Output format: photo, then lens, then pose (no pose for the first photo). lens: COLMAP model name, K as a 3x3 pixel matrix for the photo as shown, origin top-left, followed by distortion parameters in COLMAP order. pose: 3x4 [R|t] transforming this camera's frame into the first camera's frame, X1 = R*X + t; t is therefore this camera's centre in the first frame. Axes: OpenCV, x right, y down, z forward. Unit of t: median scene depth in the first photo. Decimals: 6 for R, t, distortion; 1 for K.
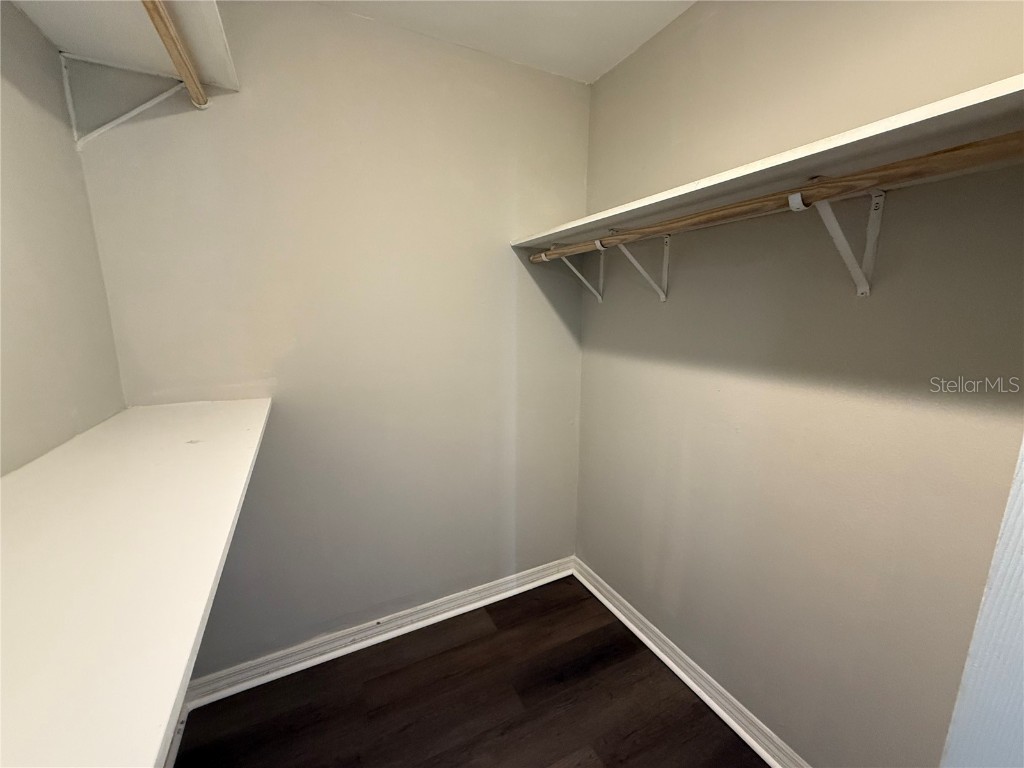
lens RADIAL K [[407.4, 0, 511.8], [0, 407.4, 384.0], [0, 0, 1]] dist [0.000009, -0.000274]
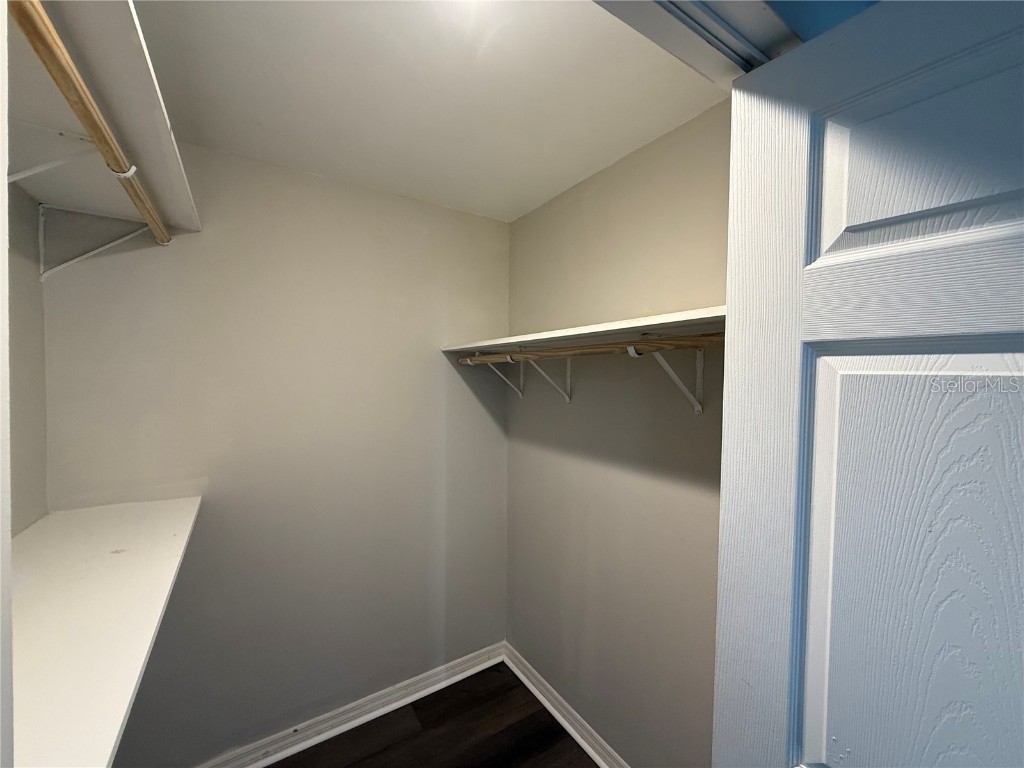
lens RADIAL K [[407.4, 0, 512.1], [0, 407.4, 383.4], [0, 0, 1]] dist [0.000009, -0.000274]
pose [[0.994292, 0.005921, 0.106527, 0.074283], [0.011447, 0.986776, -0.161687, -0.060534], [-0.106076, 0.161983, 0.981076, -0.130034]]
